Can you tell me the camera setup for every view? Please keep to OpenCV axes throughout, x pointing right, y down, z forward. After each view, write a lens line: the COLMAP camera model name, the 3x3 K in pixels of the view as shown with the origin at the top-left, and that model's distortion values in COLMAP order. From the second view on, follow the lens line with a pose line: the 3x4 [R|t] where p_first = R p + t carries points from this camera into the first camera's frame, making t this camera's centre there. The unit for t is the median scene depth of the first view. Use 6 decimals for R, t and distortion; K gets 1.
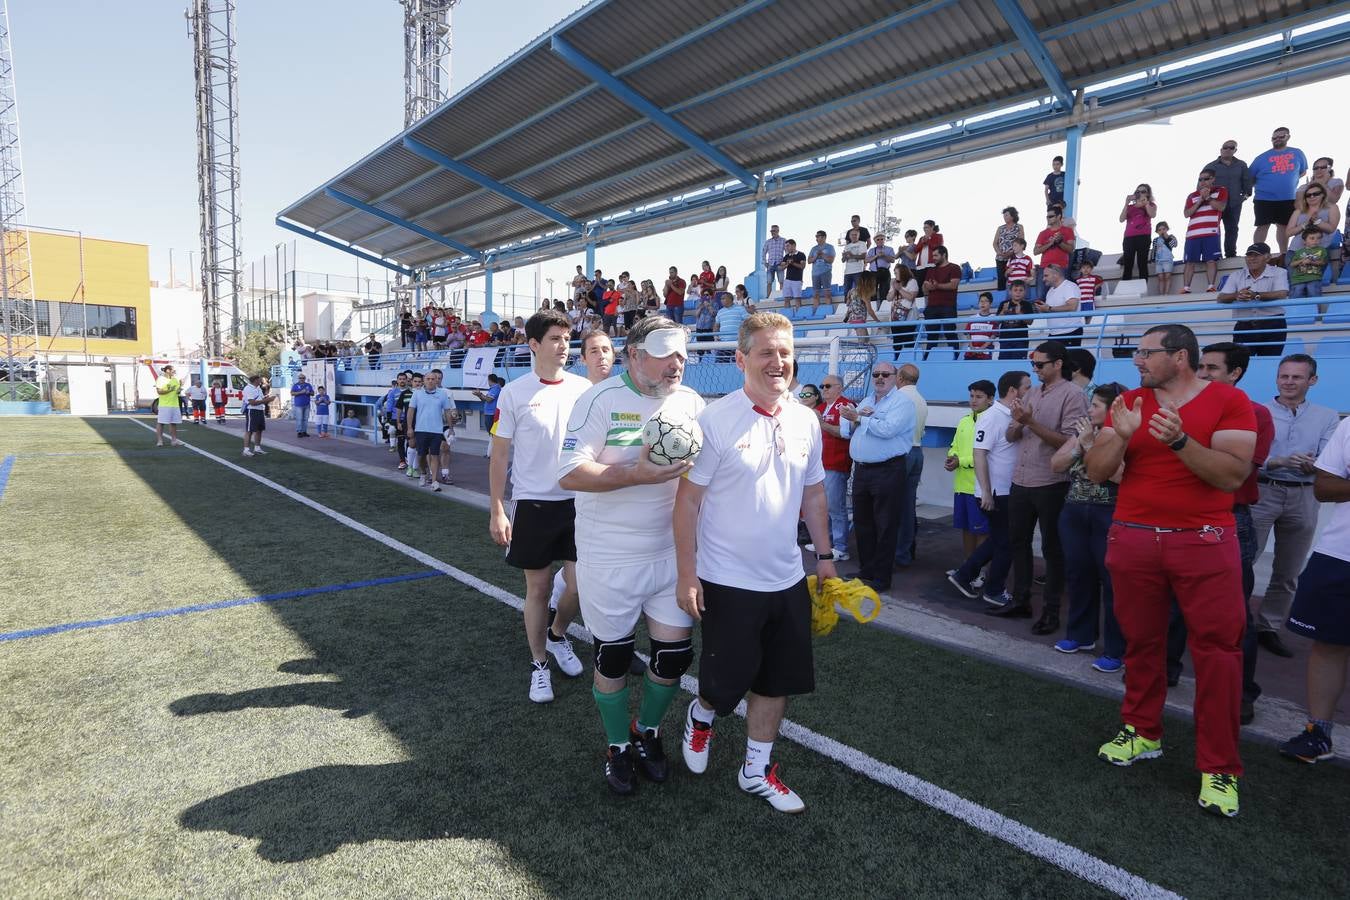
lens RADIAL K [[719.2, 0, 690.2], [0, 719.2, 443.7], [0, 0, 1]] dist [-0.036310, 0.027365]
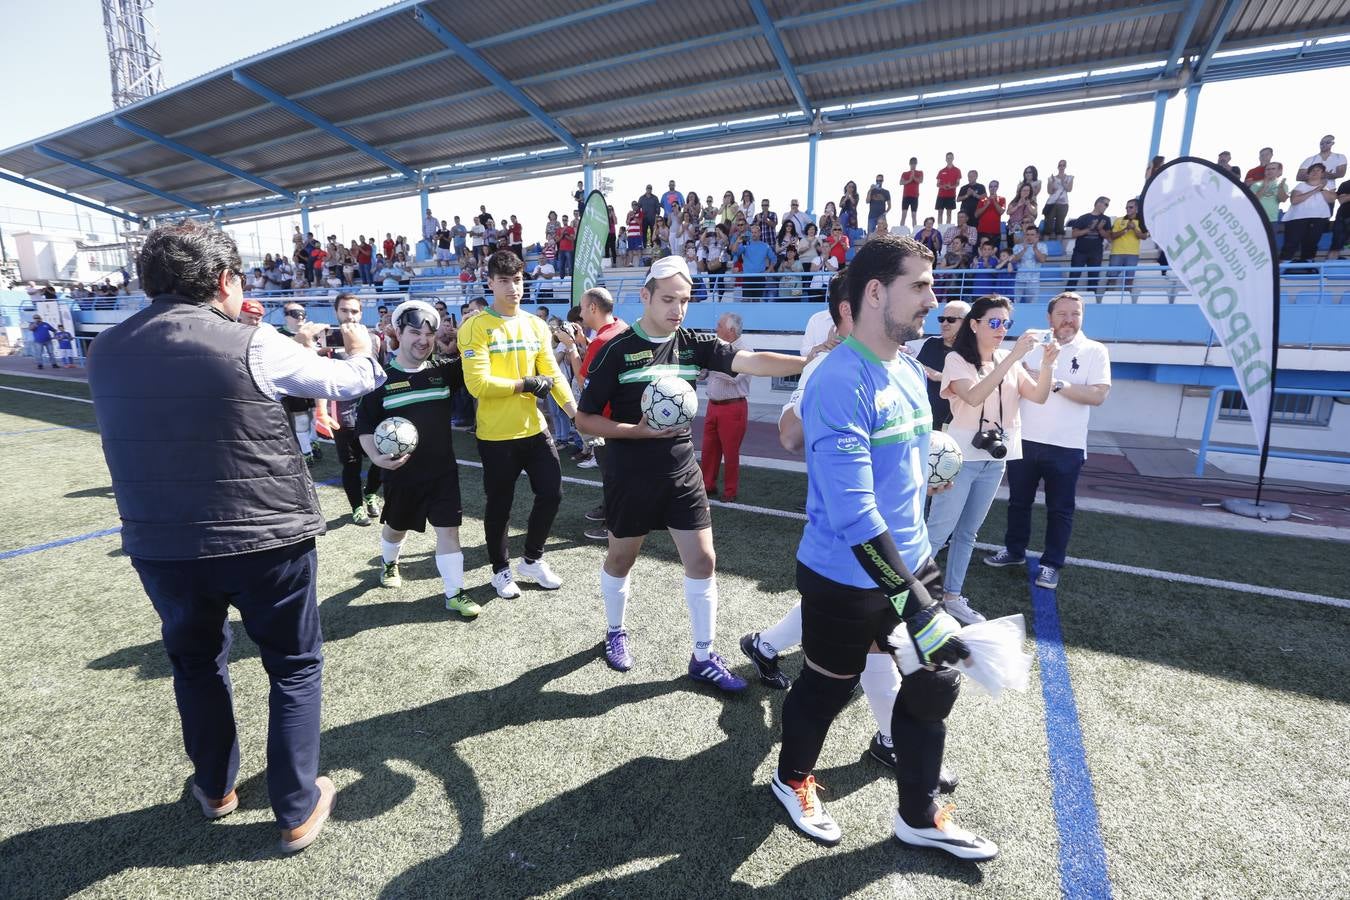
lens RADIAL K [[610.6, 0, 675.3], [0, 610.6, 446.3], [0, 0, 1]] dist [-0.047321, 0.017117]
pose [[0.944750, -0.074415, 0.319233, 0.135621], [0.032950, 0.990517, 0.133383, 0.024652], [-0.326132, -0.115495, 0.938242, -0.314199]]
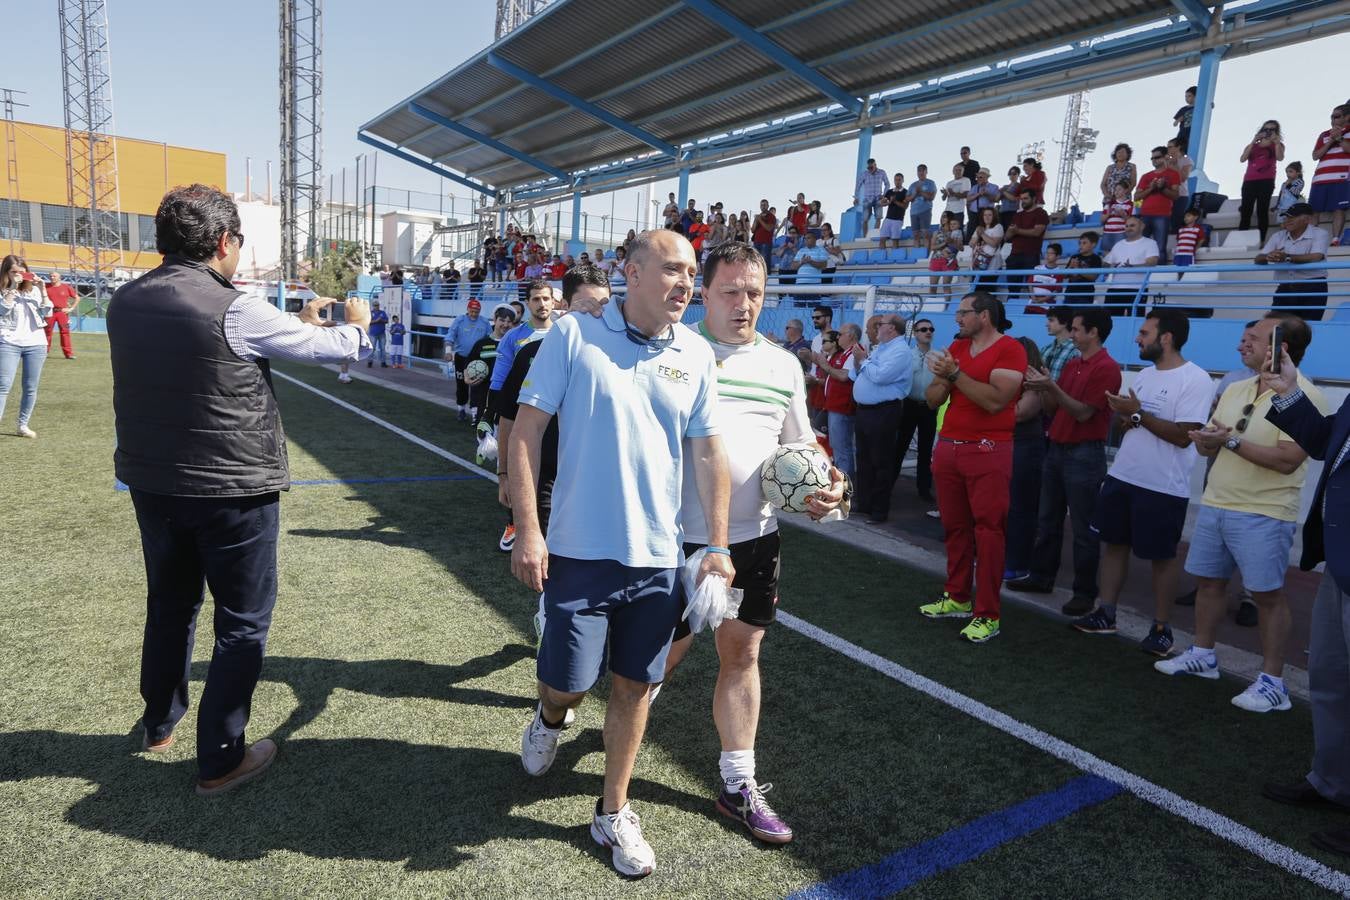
lens RADIAL K [[865.5, 0, 690.3], [0, 865.5, 437.5], [0, 0, 1]] dist [-0.023894, 0.058232]
pose [[0.987440, 0.059707, -0.146275, 0.056452], [-0.053382, 0.997477, 0.046794, 0.008706], [0.148700, -0.038398, 0.988137, -0.103589]]
